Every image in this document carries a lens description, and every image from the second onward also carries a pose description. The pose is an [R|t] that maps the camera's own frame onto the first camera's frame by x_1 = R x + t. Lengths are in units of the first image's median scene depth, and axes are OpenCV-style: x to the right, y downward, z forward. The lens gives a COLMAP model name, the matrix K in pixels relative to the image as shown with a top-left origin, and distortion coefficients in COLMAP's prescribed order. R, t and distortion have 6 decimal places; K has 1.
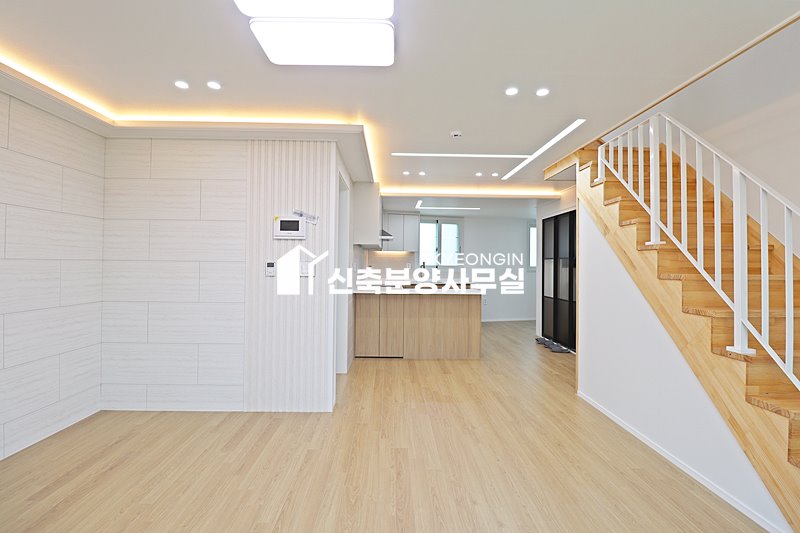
lens RADIAL K [[369.5, 0, 404.1], [0, 369.5, 260.0], [0, 0, 1]] dist [-0.001062, -0.012431]
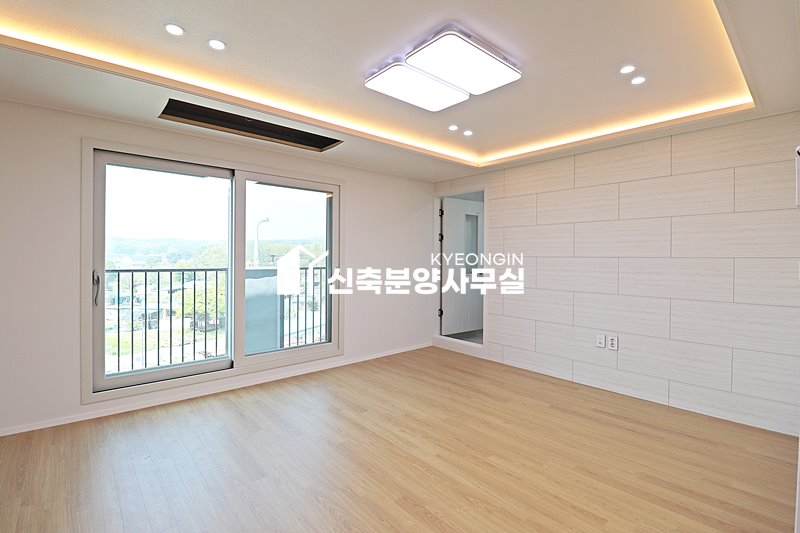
lens RADIAL K [[369.5, 0, 399.8], [0, 369.5, 263.9], [0, 0, 1]] dist [-0.001062, -0.012431]
pose [[-0.770057, -0.003913, -0.637963, 0.398883], [-0.006985, 0.999973, 0.002298, 0.017770], [0.637937, 0.006226, -0.770064, 1.026929]]
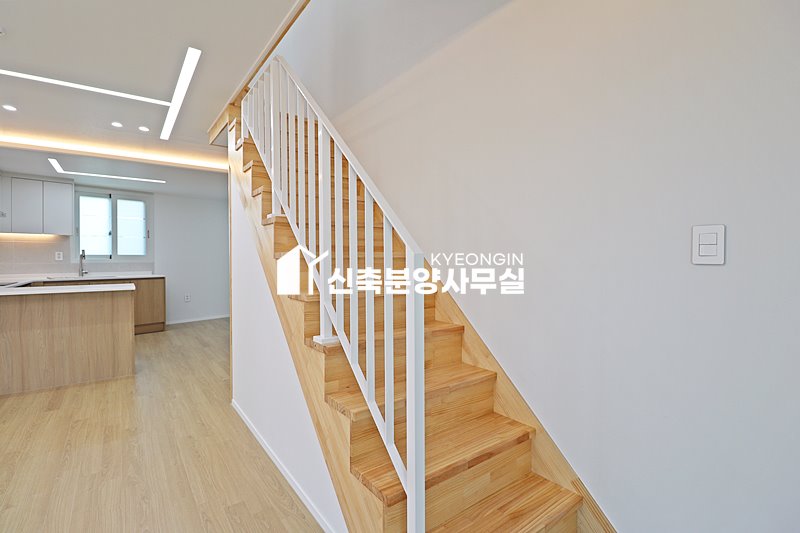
lens RADIAL K [[369.5, 0, 400.6], [0, 369.5, 261.8], [0, 0, 1]] dist [-0.001062, -0.012431]
pose [[0.817844, -0.018425, 0.575146, 0.359136], [0.003935, 0.999643, 0.026428, 0.029718], [-0.575427, -0.019350, 0.817624, 0.131477]]
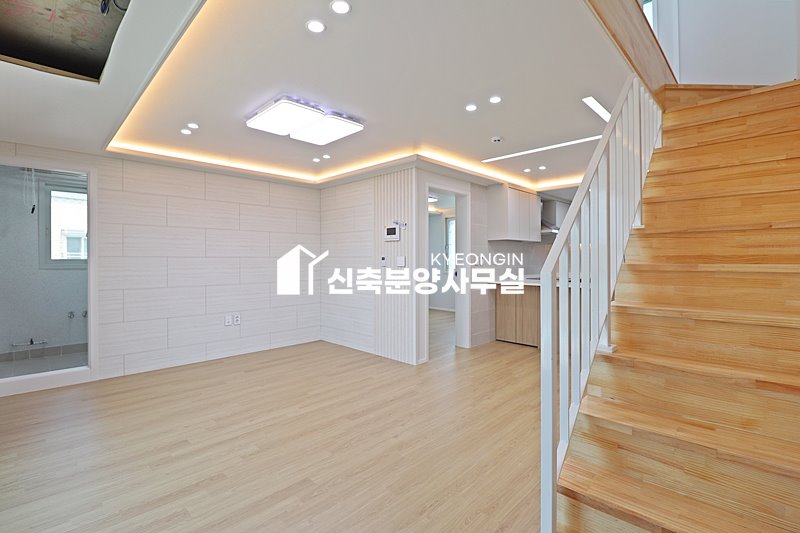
lens RADIAL K [[369.5, 0, 401.6], [0, 369.5, 262.4], [0, 0, 1]] dist [-0.001062, -0.012431]
pose [[0.697924, -0.003744, -0.716163, 0.757143], [0.016998, 0.999791, 0.011339, 0.012650], [0.715971, -0.020087, 0.697841, 0.013823]]
